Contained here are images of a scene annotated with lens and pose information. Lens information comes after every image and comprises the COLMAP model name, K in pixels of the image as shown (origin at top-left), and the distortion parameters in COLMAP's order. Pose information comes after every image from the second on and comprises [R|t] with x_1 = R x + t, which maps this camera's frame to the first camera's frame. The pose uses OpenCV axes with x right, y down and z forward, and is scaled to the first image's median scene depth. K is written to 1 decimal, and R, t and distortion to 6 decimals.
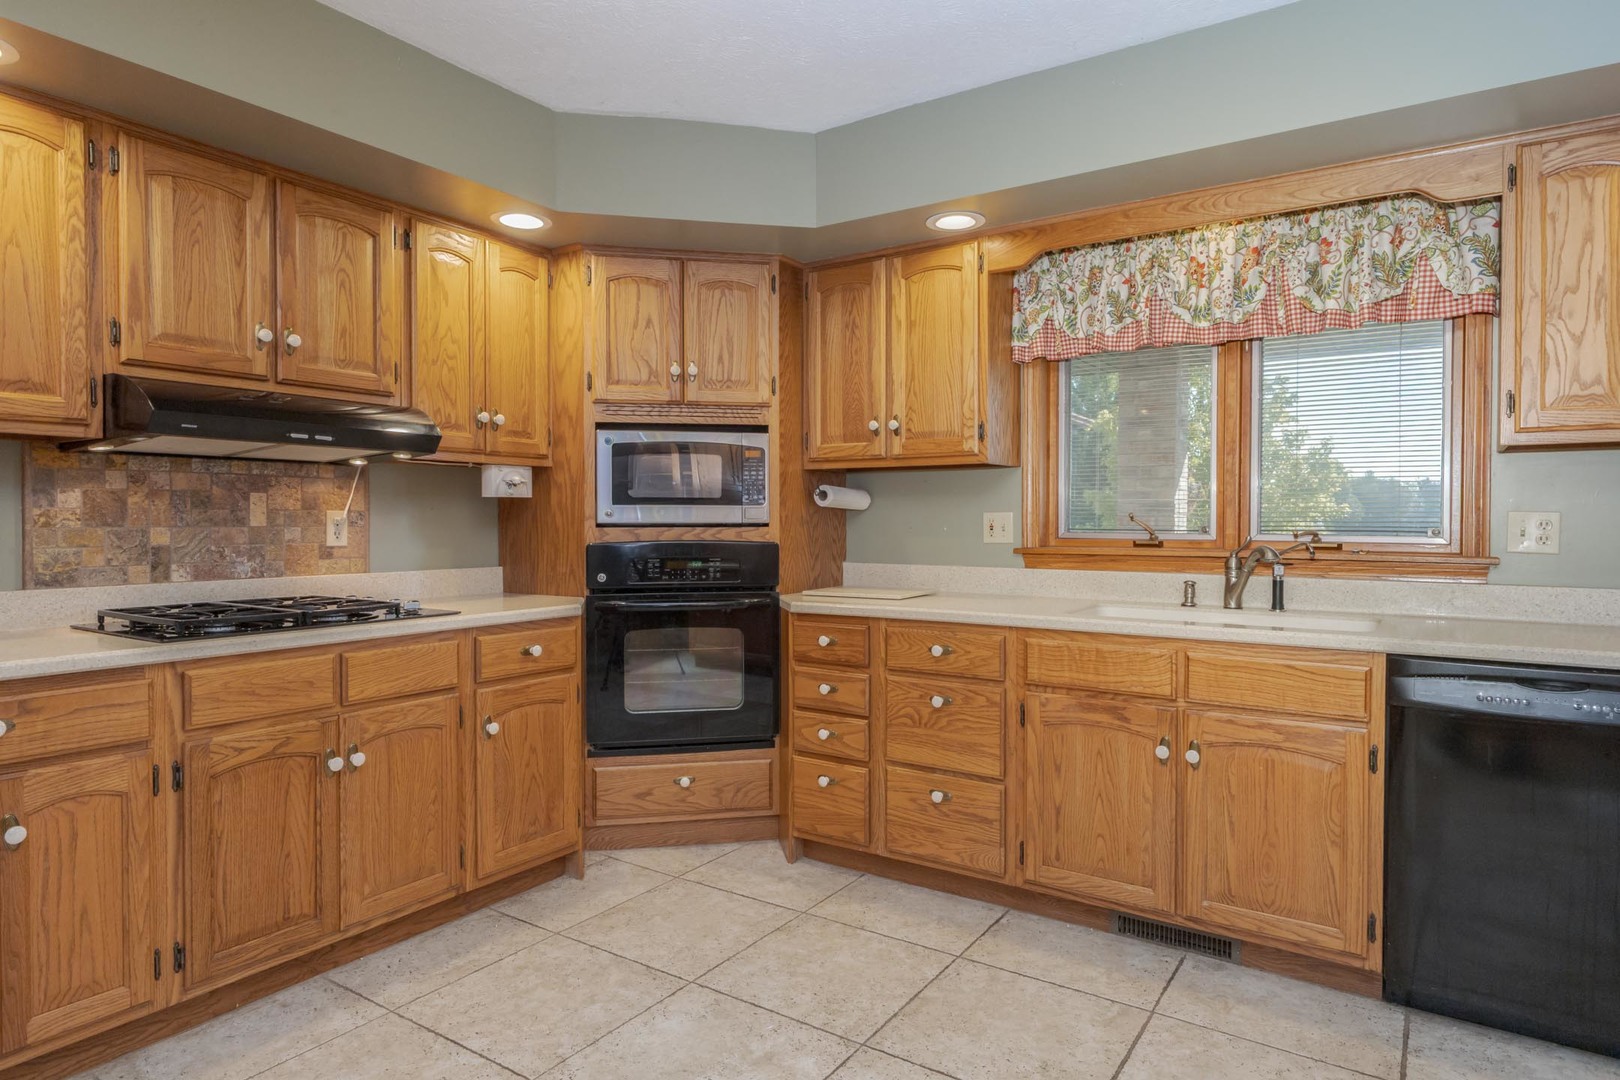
lens RADIAL K [[925.3, 0, 823.0], [0, 925.3, 534.9], [0, 0, 1]] dist [-0.005120, -0.003217]
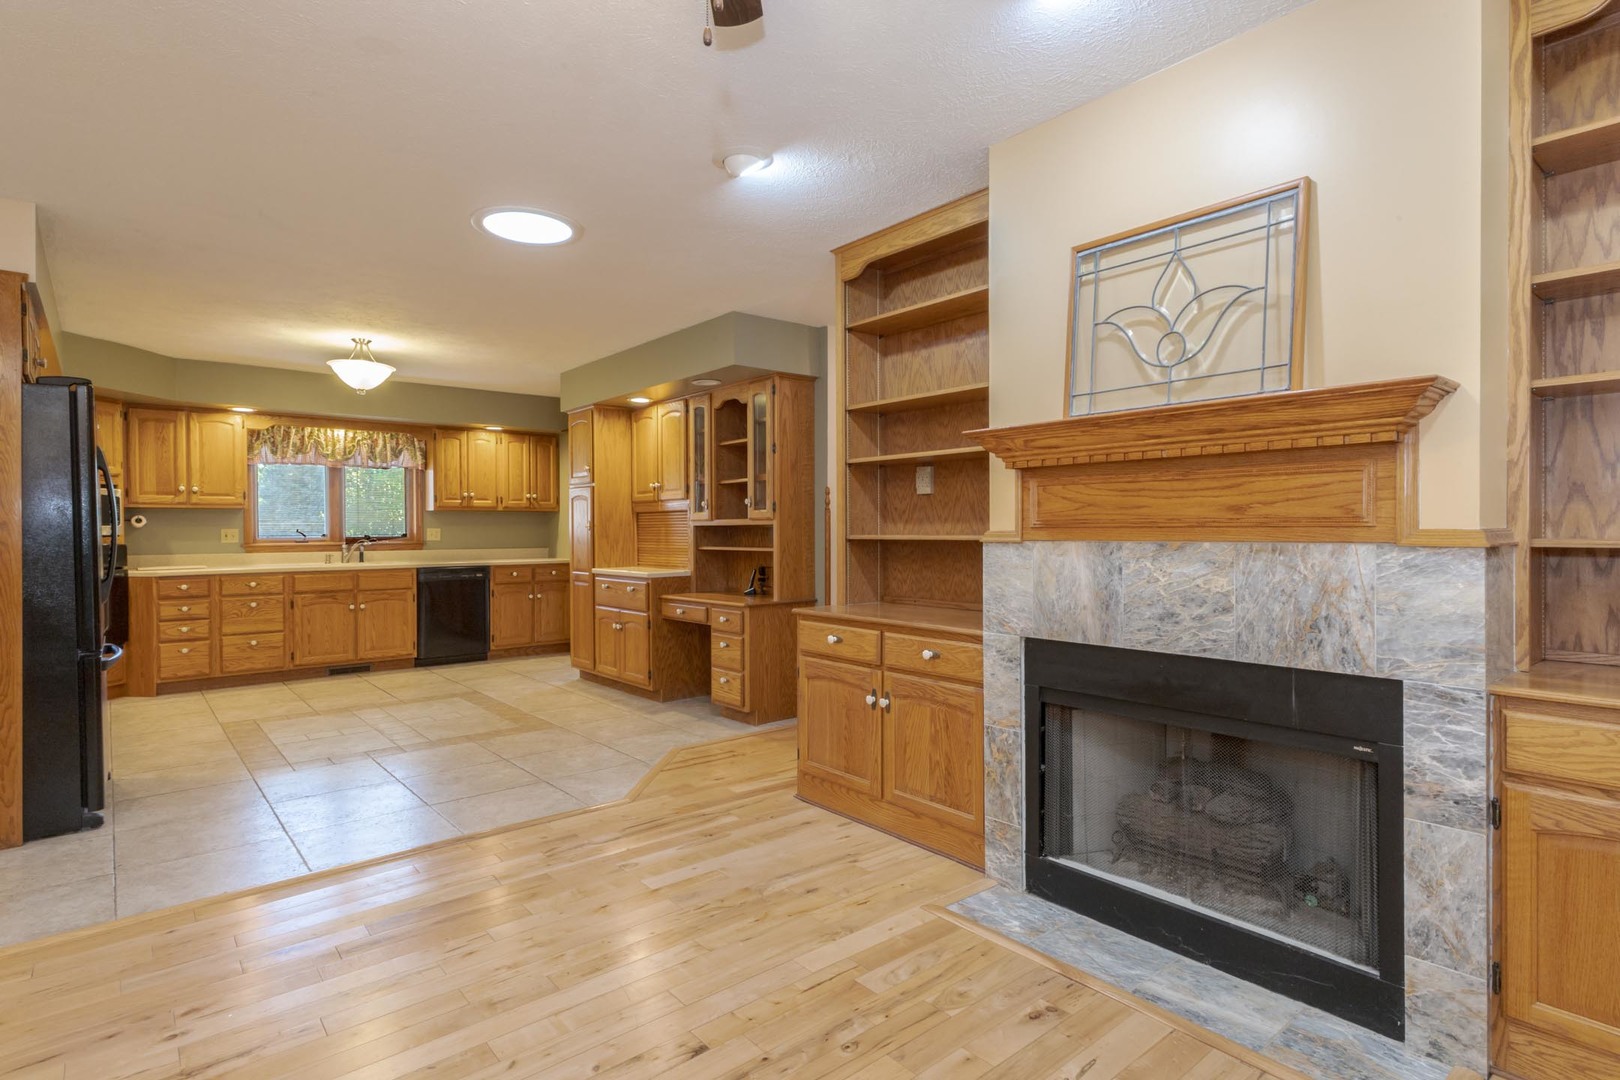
lens RADIAL K [[784.2, 0, 810.0], [0, 784.2, 537.6], [0, 0, 1]] dist [0.000841, -0.001014]
pose [[0.262884, -0.014361, 0.964721, -1.556732], [0.022834, 0.999702, 0.008660, 0.014599], [-0.964557, 0.019752, 0.263133, -1.038928]]
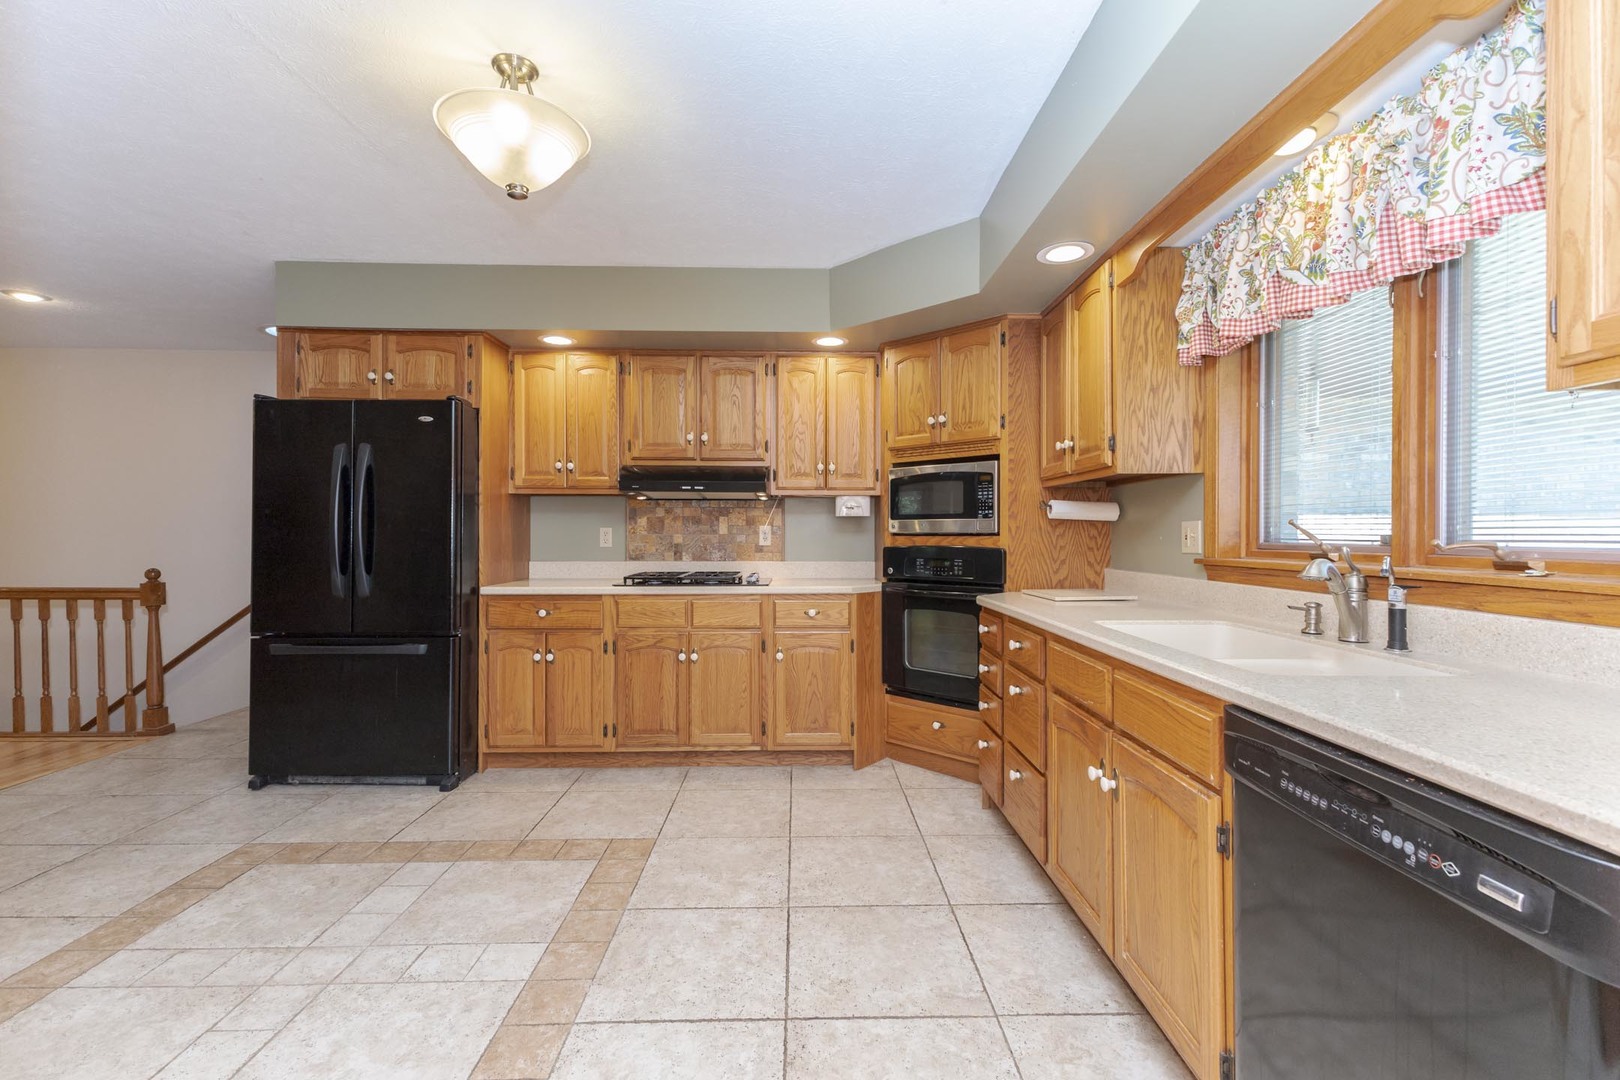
lens RADIAL K [[714.4, 0, 830.3], [0, 714.4, 534.9], [0, 0, 1]] dist [0.008570, -0.000699]
pose [[0.578372, 0.001009, -0.815772, 0.720407], [-0.013848, 0.999867, -0.008581, 0.001831], [0.815655, 0.016260, 0.578310, 0.317512]]
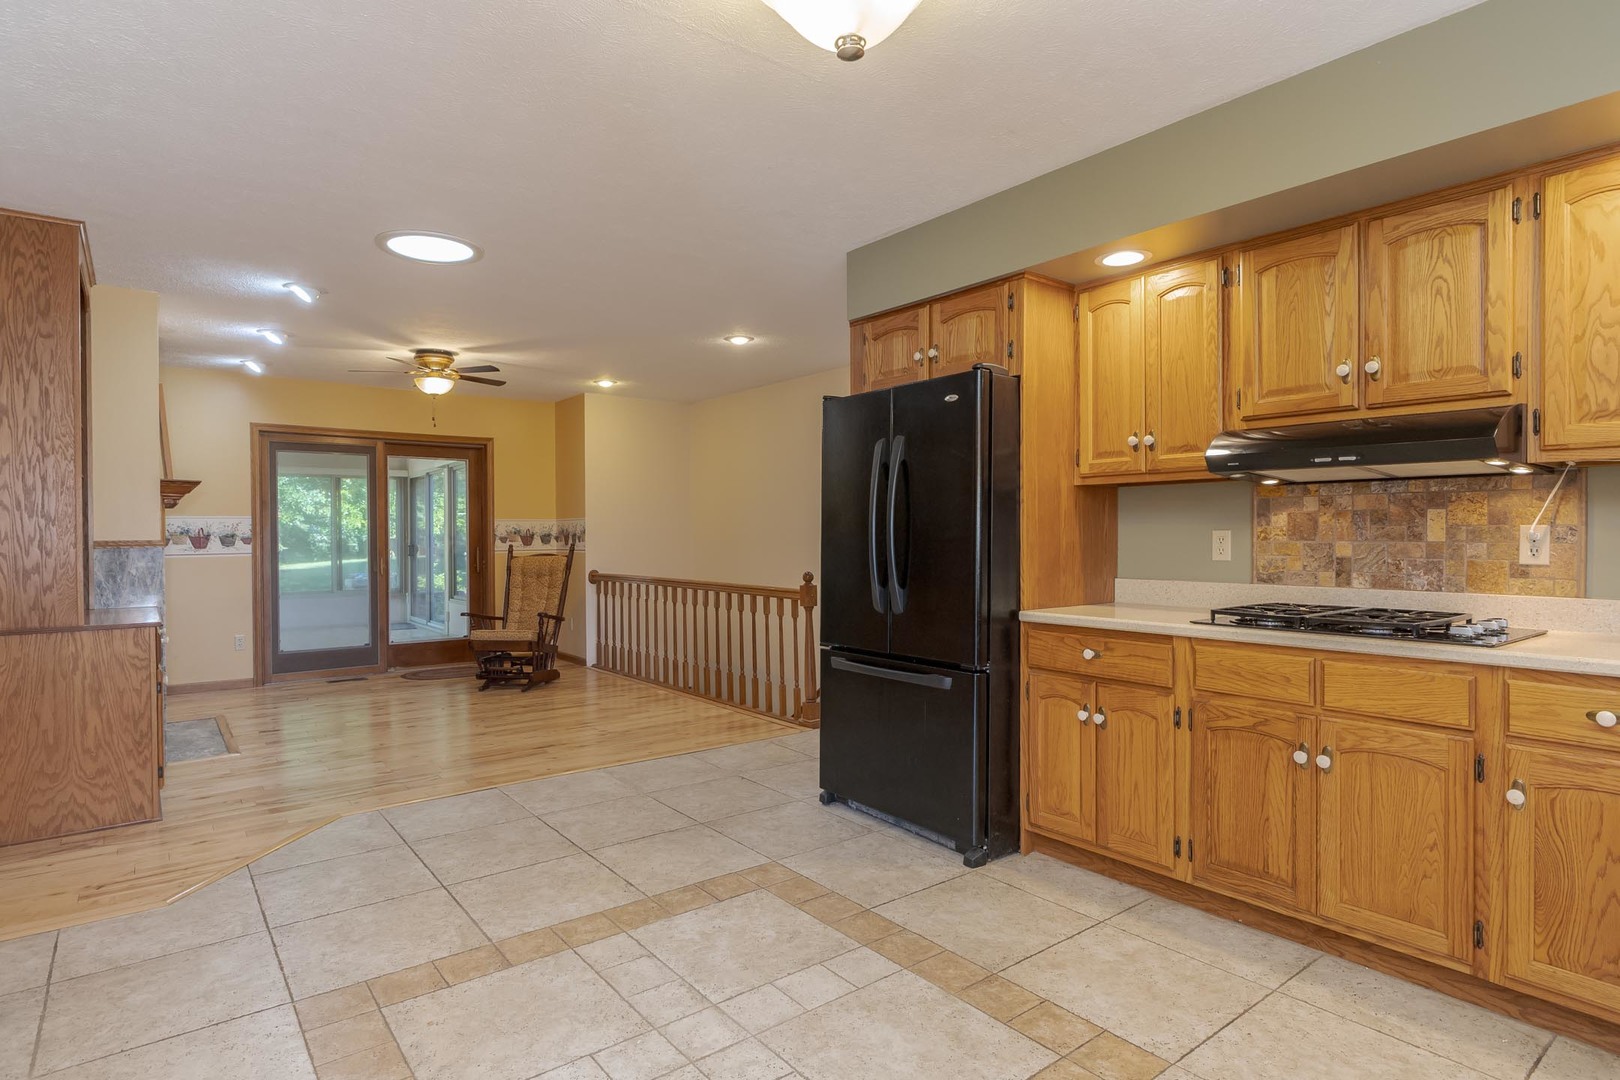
lens RADIAL K [[869.9, 0, 792.3], [0, 869.9, 545.9], [0, 0, 1]] dist [-0.005463, -0.001349]
pose [[-0.331457, 0.011886, -0.943396, 0.535554], [-0.013215, 0.999764, 0.017239, -0.011313], [0.943378, 0.018181, -0.331222, 0.633610]]
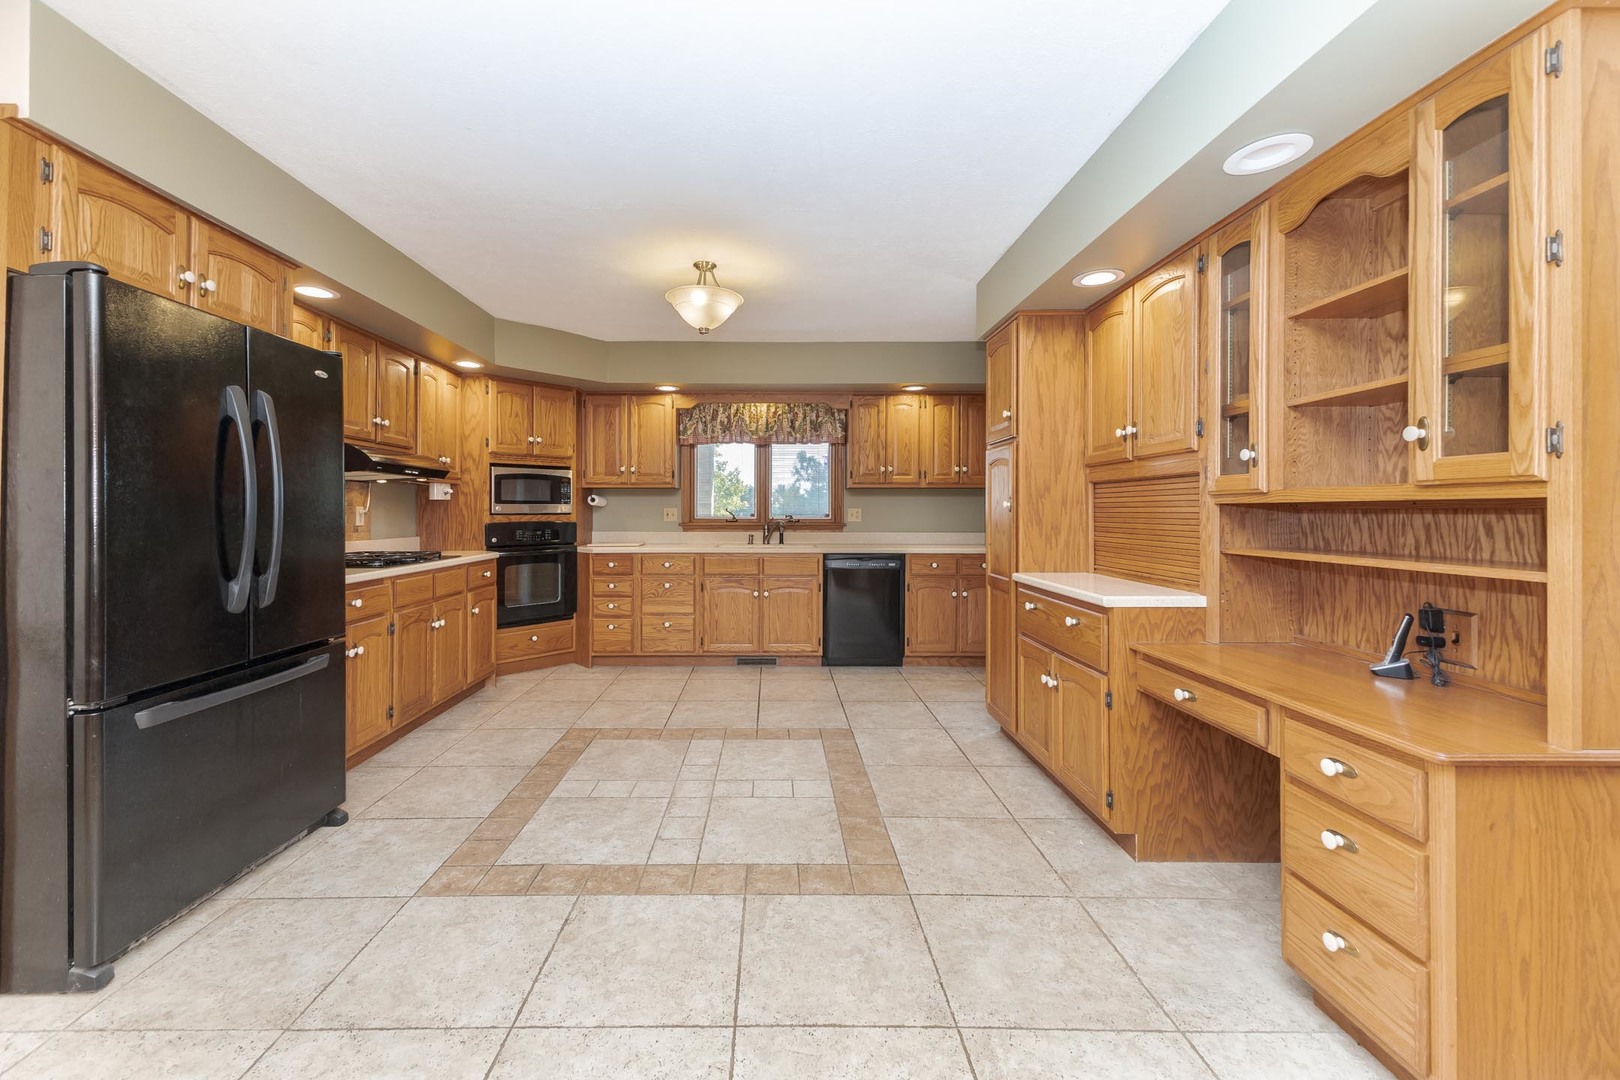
lens RADIAL K [[627.2, 0, 786.3], [0, 627.2, 510.9], [0, 0, 1]] dist [0.008758, -0.003027]
pose [[0.823628, -0.000613, 0.567130, -0.569195], [0.009863, 0.999864, -0.013243, 0.008059], [-0.567044, 0.016501, 0.823522, -0.562127]]
